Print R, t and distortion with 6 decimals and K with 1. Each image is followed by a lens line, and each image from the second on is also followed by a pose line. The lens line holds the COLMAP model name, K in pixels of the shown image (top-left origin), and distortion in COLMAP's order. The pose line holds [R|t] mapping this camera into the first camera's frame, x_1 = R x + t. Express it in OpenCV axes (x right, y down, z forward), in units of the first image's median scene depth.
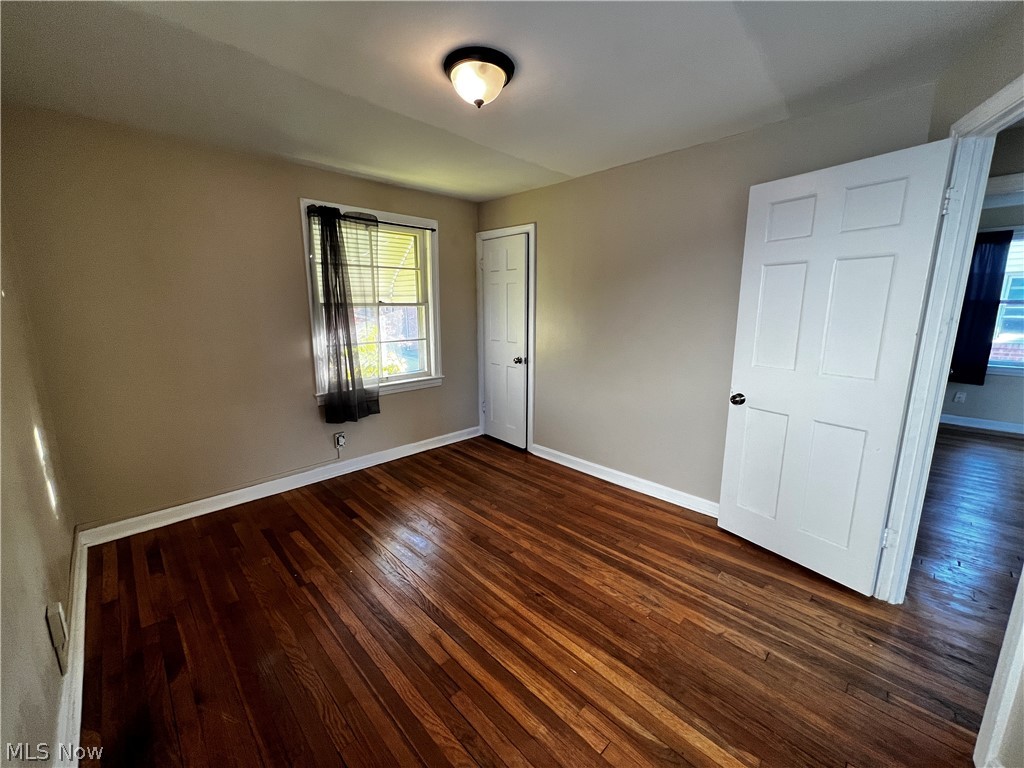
lens RADIAL K [[410.7, 0, 517.4], [0, 410.7, 384.8], [0, 0, 1]] dist [-0.001329, 0.000162]
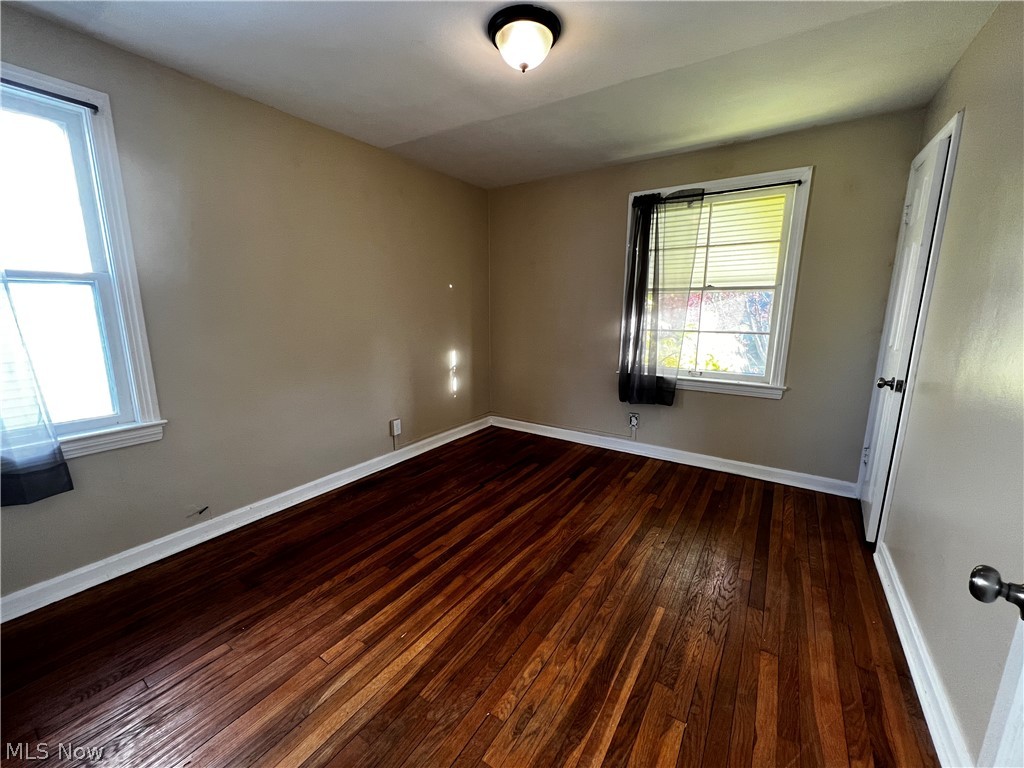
lens RADIAL K [[410.7, 0, 503.6], [0, 410.7, 385.7], [0, 0, 1]] dist [-0.001329, 0.000162]
pose [[0.189689, 0.191085, -0.963070, 0.685791], [-0.189716, 0.969527, 0.154999, -0.069598], [0.963341, 0.153308, 0.220161, 0.604066]]
